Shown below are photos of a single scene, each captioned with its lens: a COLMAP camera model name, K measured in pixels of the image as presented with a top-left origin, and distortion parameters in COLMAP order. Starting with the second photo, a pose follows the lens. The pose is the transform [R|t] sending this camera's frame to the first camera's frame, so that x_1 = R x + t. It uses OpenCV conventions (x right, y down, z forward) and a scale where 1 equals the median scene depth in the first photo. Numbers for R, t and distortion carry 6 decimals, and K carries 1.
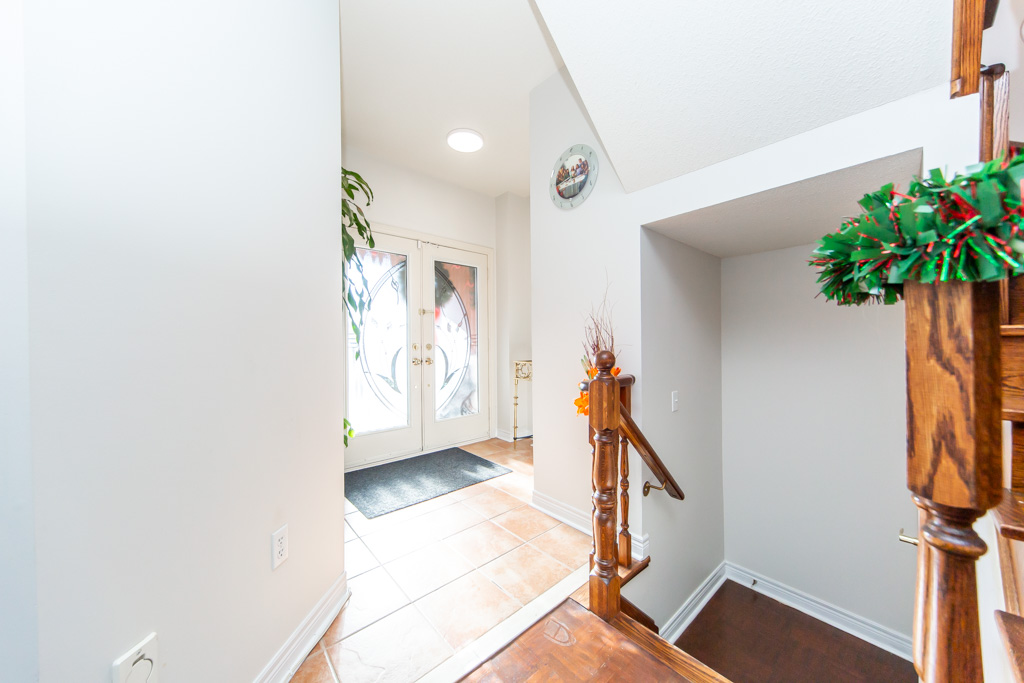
lens RADIAL K [[357.8, 0, 511.2], [0, 357.8, 343.6], [0, 0, 1]] dist [0.004107, 0.000038]
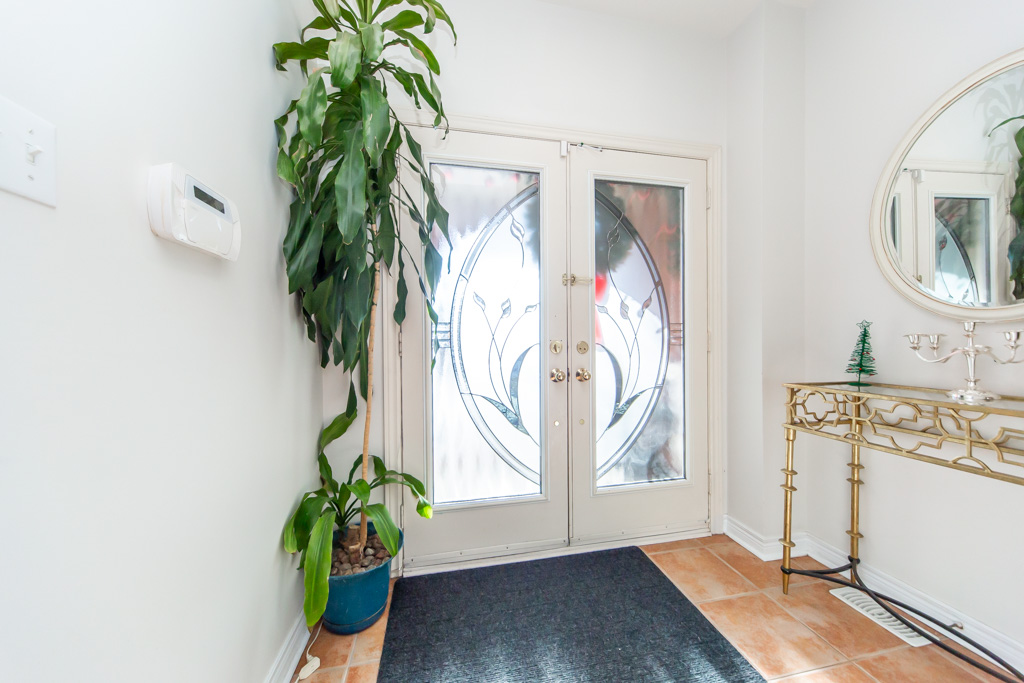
lens RADIAL K [[357.8, 0, 511.2], [0, 357.8, 343.6], [0, 0, 1]] dist [0.004107, 0.000038]
pose [[0.871085, 0.005239, -0.491105, -0.062226], [-0.001831, 0.999971, 0.007419, 0.000064], [0.491130, -0.005564, 0.871069, 0.472231]]
